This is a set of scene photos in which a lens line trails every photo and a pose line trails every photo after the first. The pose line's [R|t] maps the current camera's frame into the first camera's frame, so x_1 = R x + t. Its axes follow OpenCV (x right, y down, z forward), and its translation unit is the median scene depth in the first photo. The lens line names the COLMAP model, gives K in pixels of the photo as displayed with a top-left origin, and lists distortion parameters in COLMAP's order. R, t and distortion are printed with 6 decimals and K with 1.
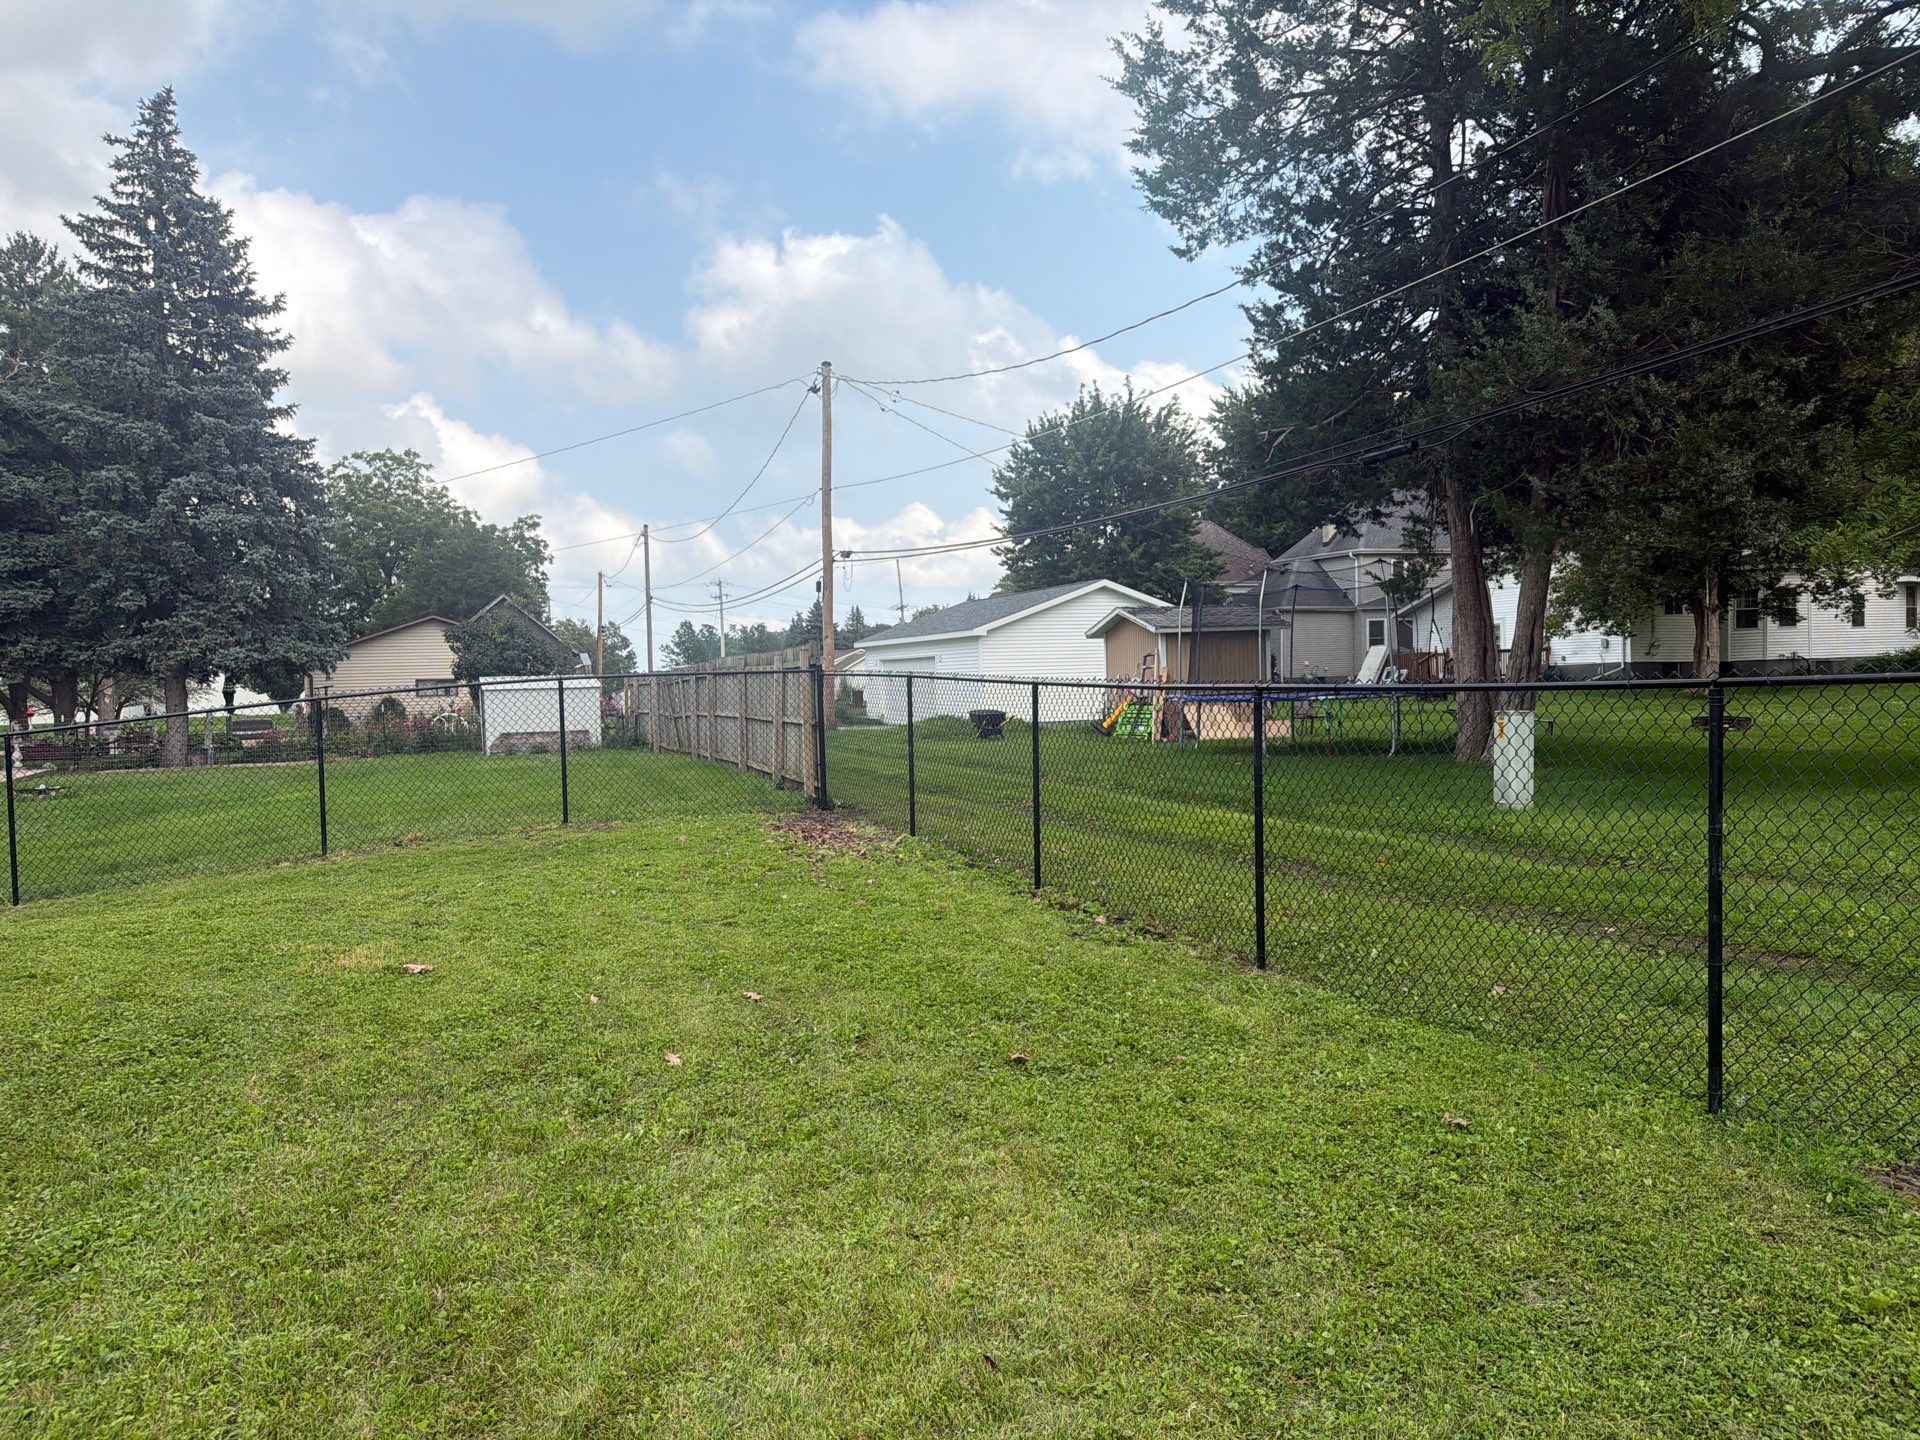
lens RADIAL K [[1360.9, 0, 960.0], [0, 1360.9, 720.0], [0, 0, 1]] dist [0.098232, -0.145793]
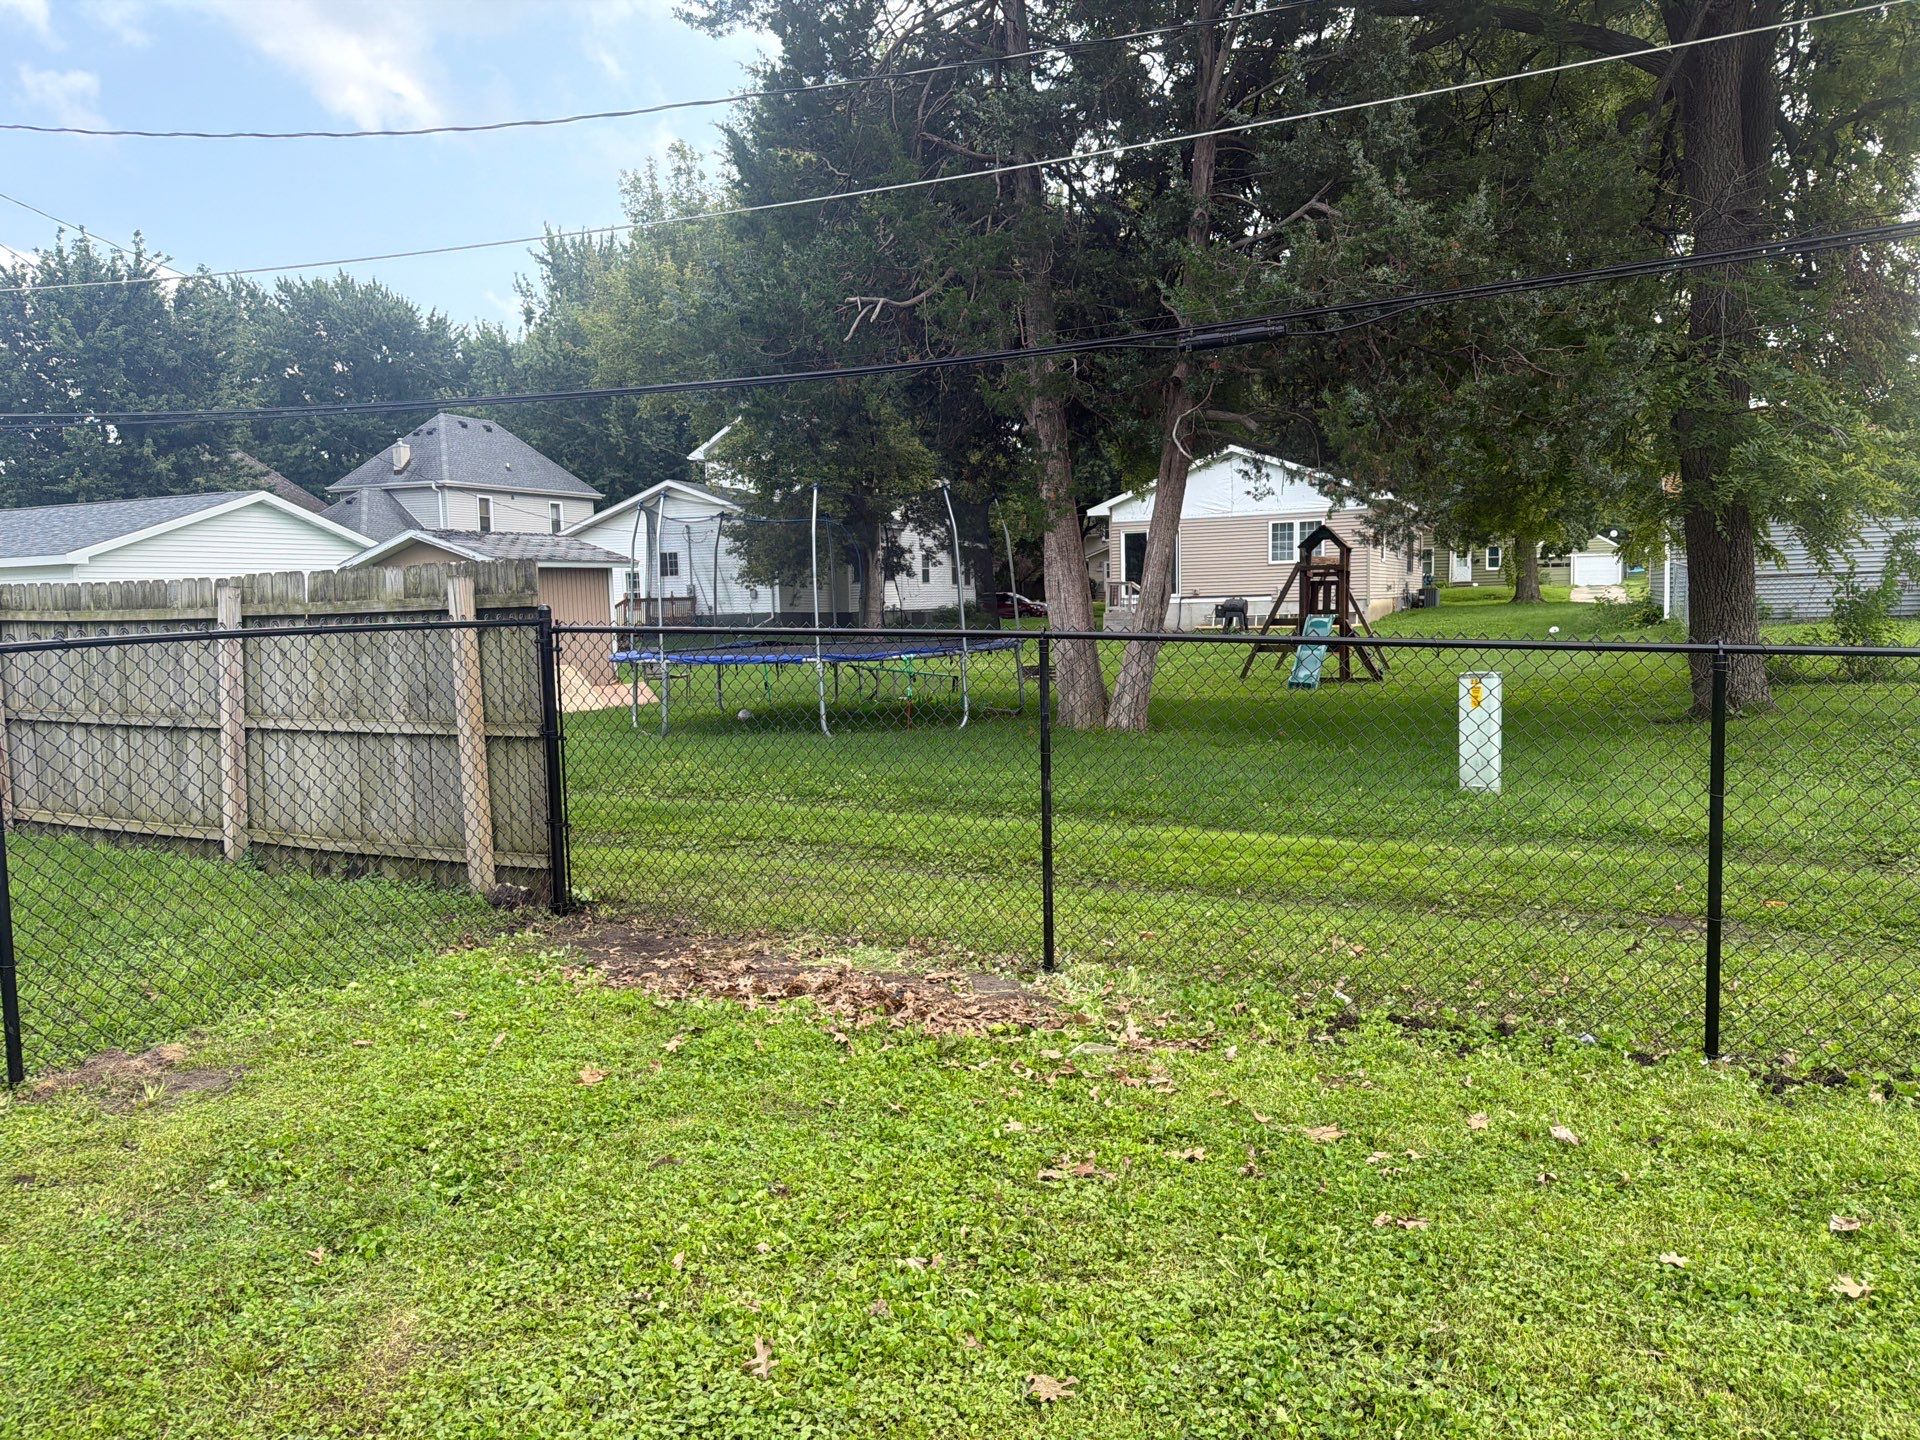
lens RADIAL K [[1346.7, 0, 956.7], [0, 1346.7, 715.2], [0, 0, 1]] dist [0.019606, -0.028862]
pose [[0.712663, -0.048739, 0.699812, -0.155081], [0.024075, 0.998695, 0.045037, -0.010100], [-0.701094, -0.015248, 0.712906, 0.267171]]
